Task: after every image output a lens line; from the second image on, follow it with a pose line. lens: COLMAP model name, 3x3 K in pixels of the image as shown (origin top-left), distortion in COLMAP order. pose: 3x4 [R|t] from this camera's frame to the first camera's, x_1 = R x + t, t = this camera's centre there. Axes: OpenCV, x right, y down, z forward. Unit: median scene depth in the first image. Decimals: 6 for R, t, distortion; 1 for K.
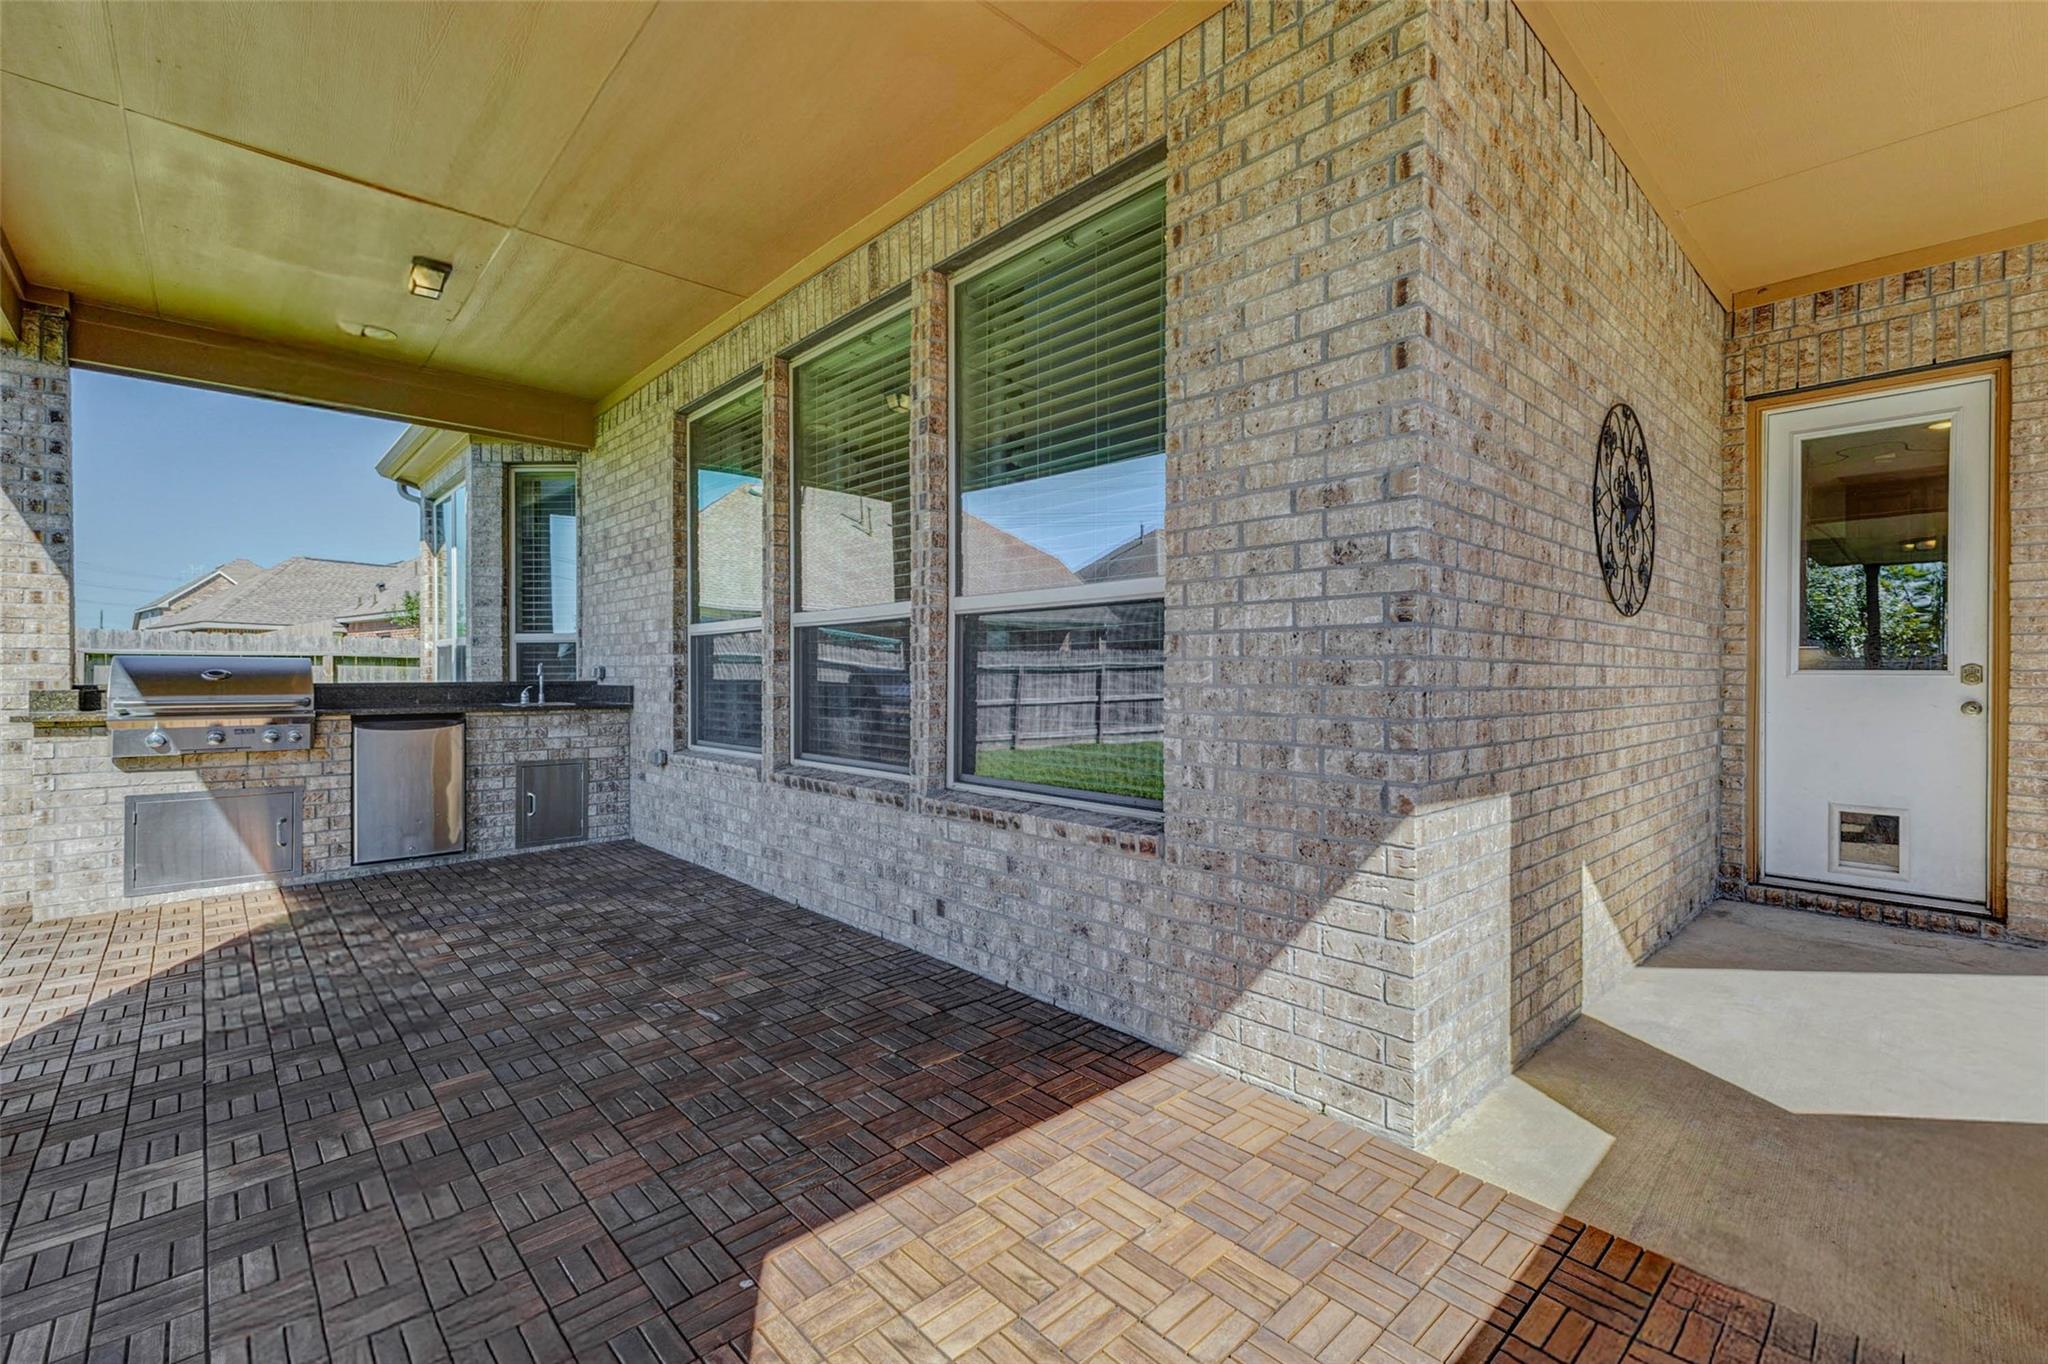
lens RADIAL K [[893.6, 0, 1016.8], [0, 893.6, 680.9], [0, 0, 1]] dist [0.016371, -0.005301]
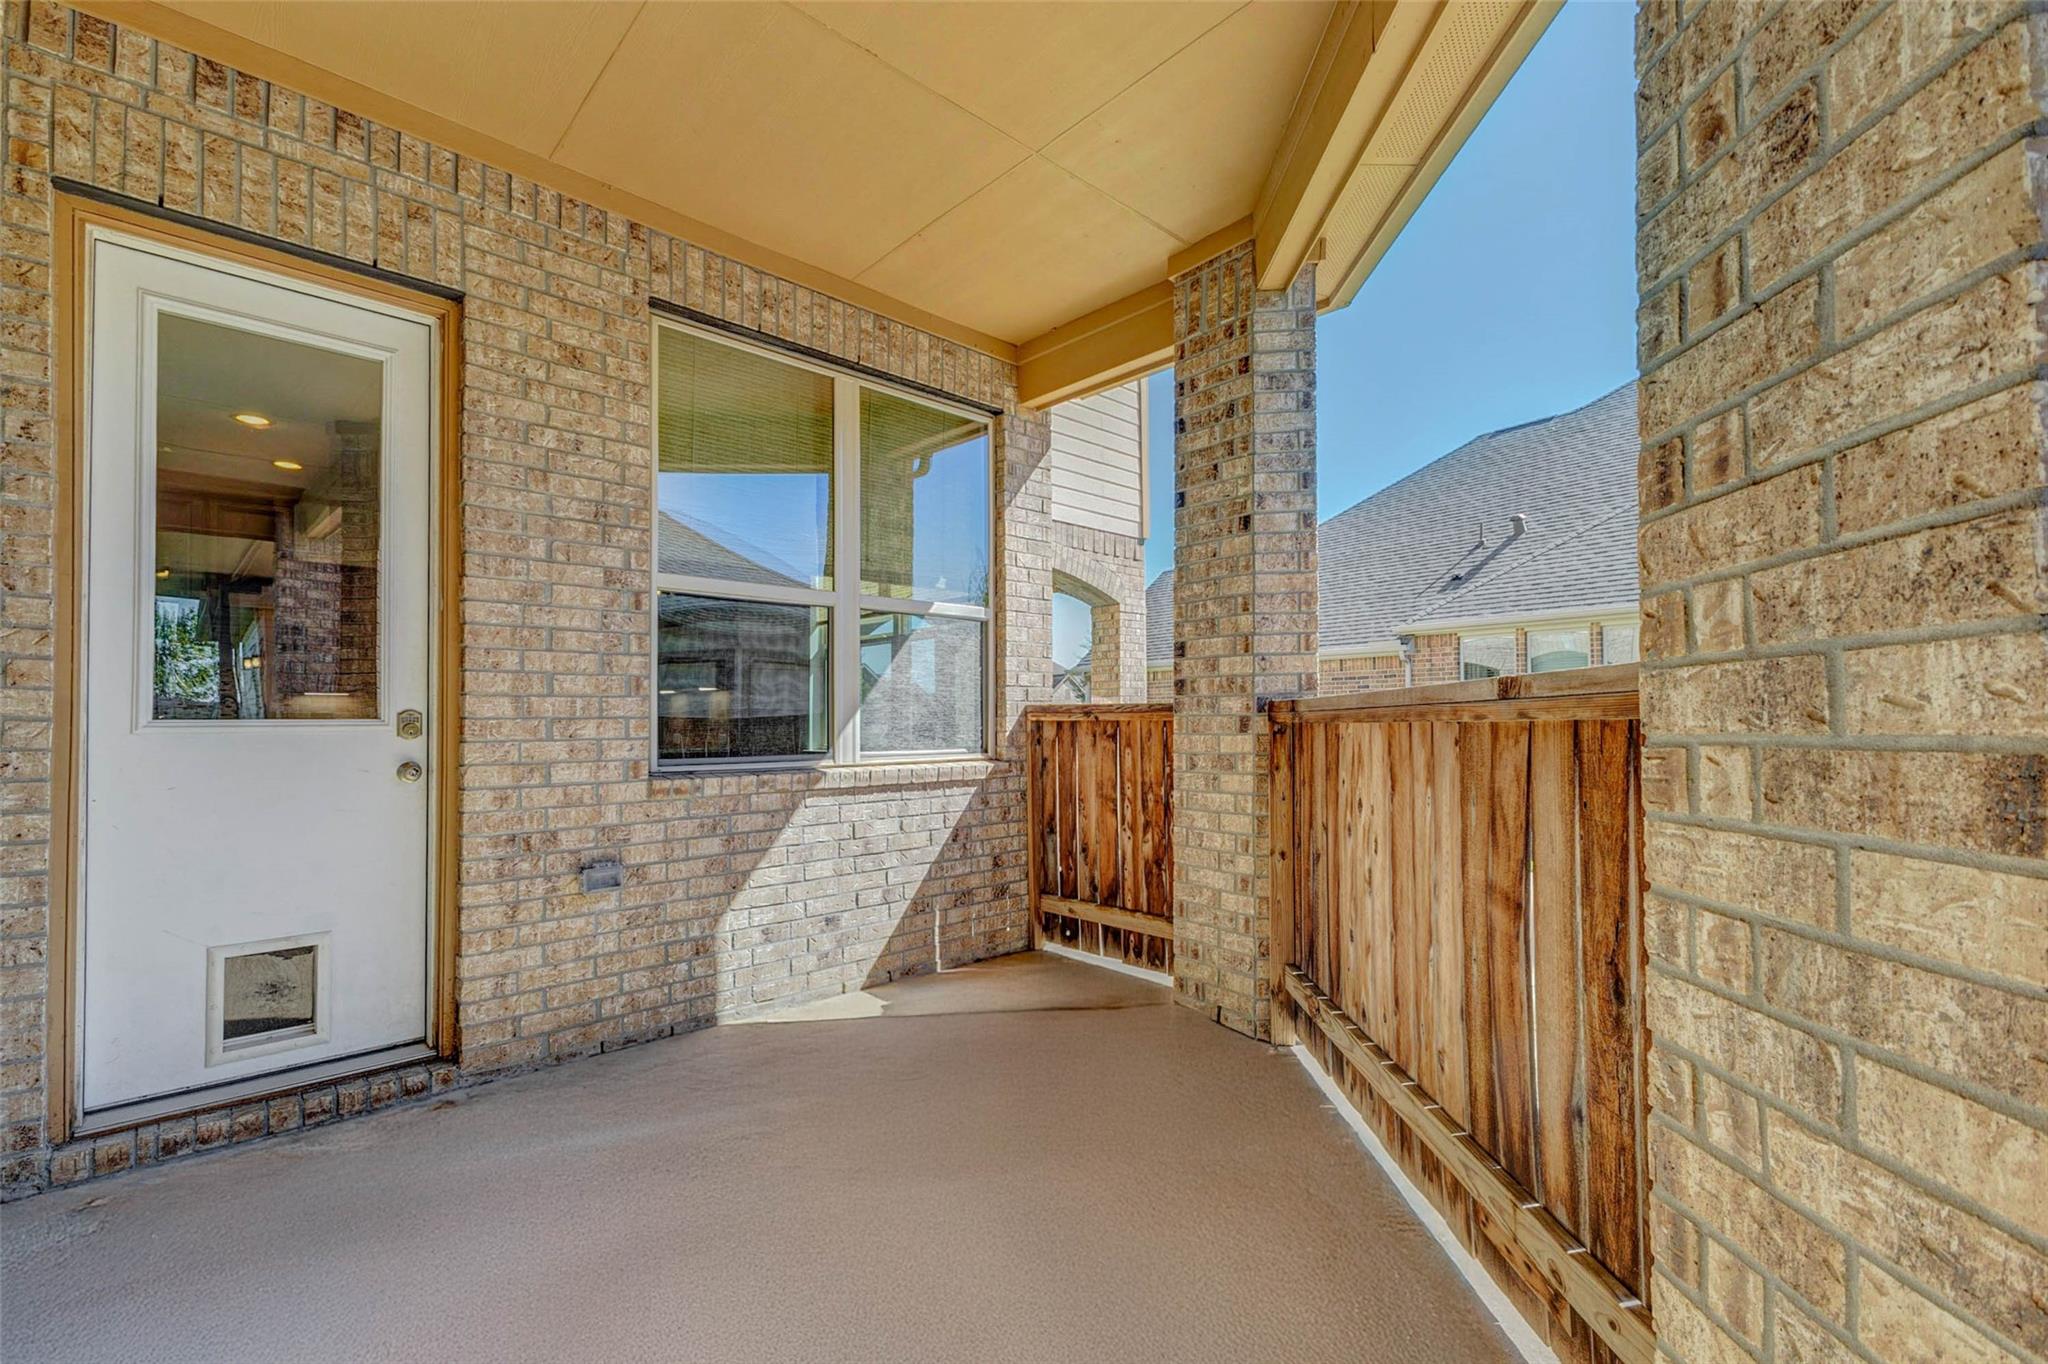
lens RADIAL K [[893.6, 0, 1026.1], [0, 893.6, 697.1], [0, 0, 1]] dist [0.016371, -0.005301]
pose [[-0.042095, 0.015549, 0.998993, 0.322215], [0.011701, 0.999818, -0.015069, -0.012128], [-0.999045, 0.011055, -0.042269, 0.541855]]
